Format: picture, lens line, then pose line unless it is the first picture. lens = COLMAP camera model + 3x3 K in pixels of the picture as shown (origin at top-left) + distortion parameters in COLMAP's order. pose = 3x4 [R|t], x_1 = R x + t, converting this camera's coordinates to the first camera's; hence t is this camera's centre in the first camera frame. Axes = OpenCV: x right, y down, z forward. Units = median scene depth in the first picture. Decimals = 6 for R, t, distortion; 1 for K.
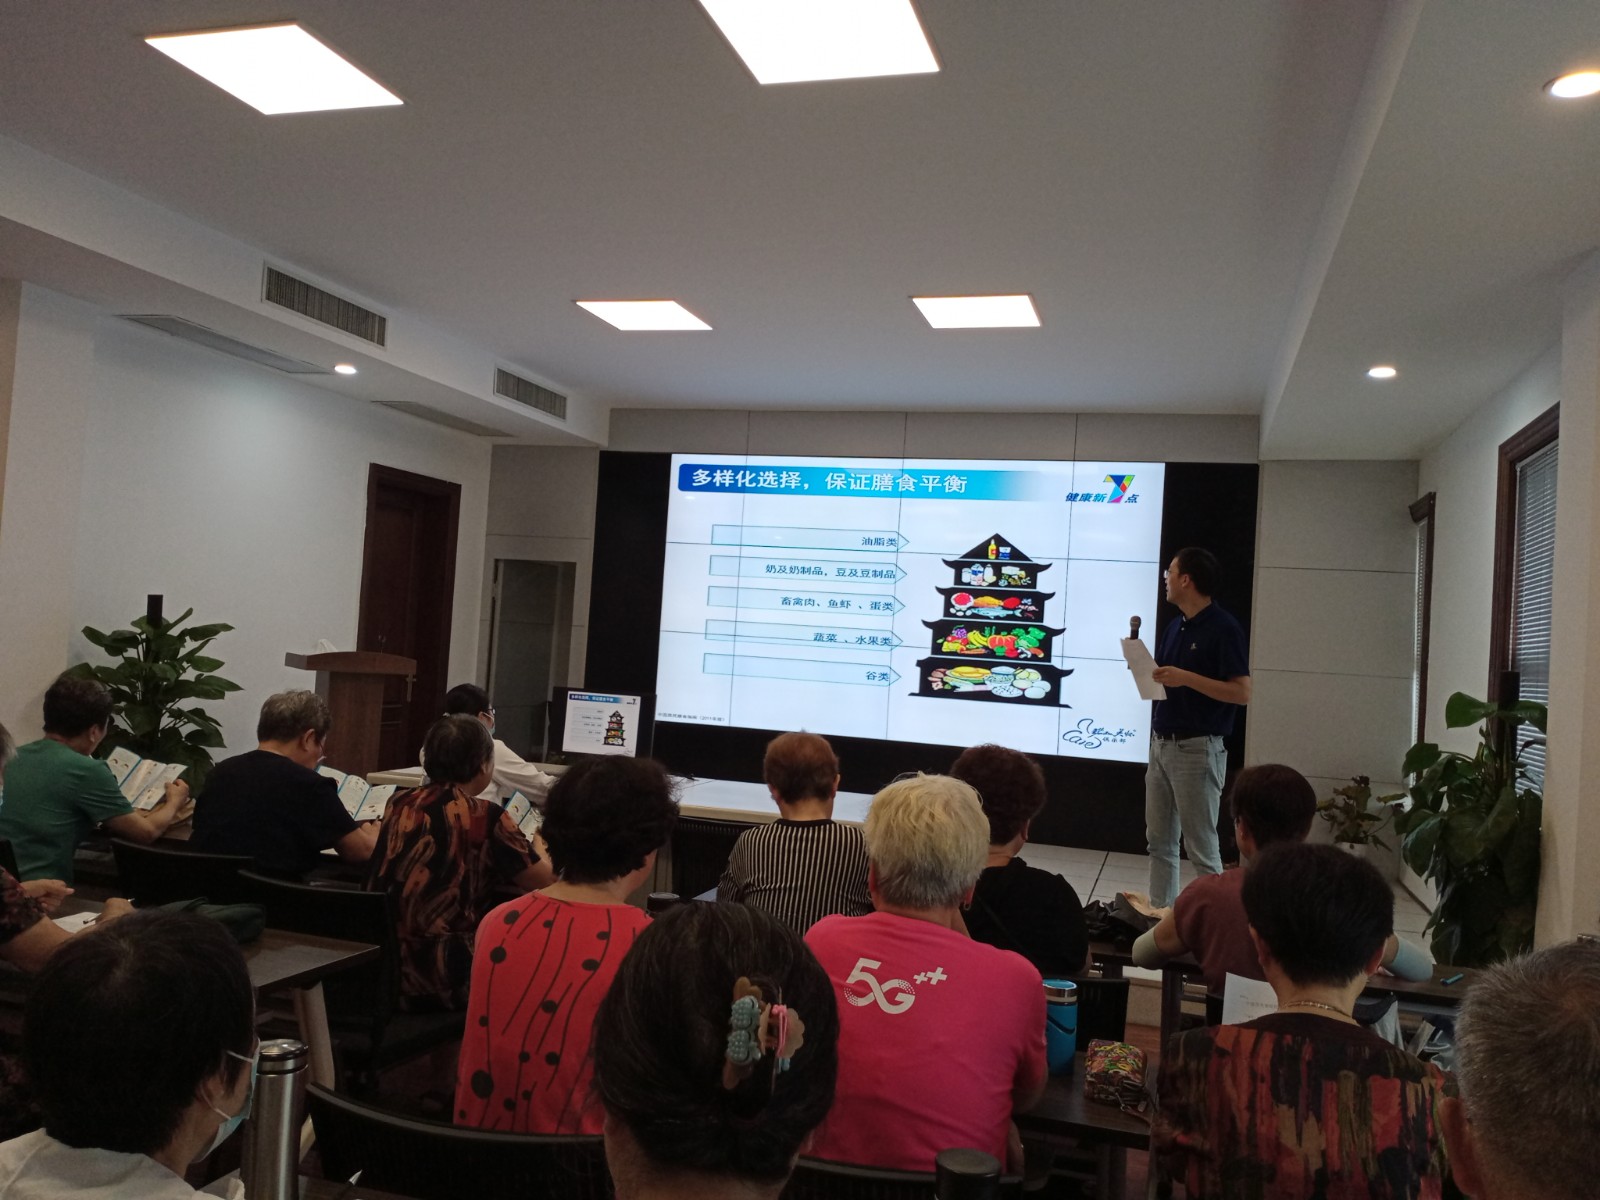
lens RADIAL K [[1287.7, 0, 800.0], [0, 1287.7, 600.0], [0, 0, 1]] dist [0.005939, 0.001445]
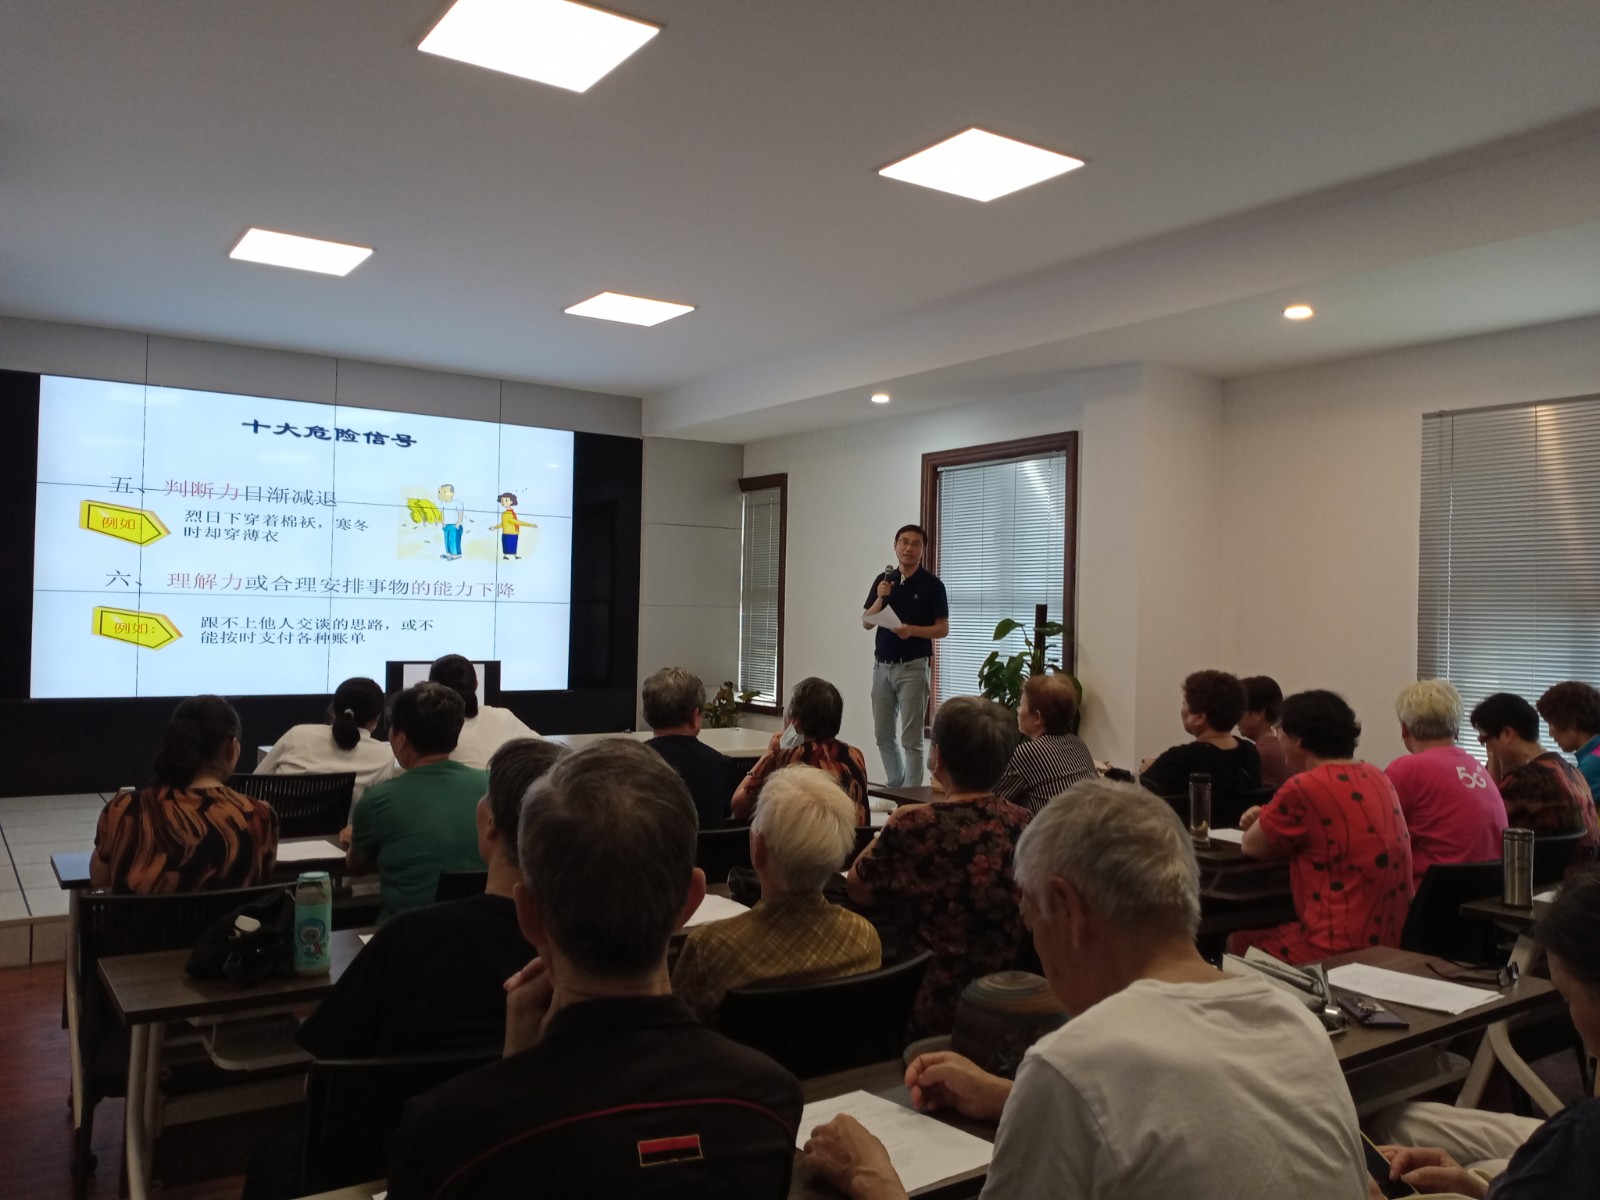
lens RADIAL K [[1265.3, 0, 800.0], [0, 1265.3, 600.0], [0, 0, 1]] dist [-0.049649, 0.000787]
pose [[0.606297, -0.040497, 0.794206, -0.518064], [-0.009340, 0.998271, 0.058032, -0.023414], [-0.795183, -0.042603, 0.604870, 0.141113]]
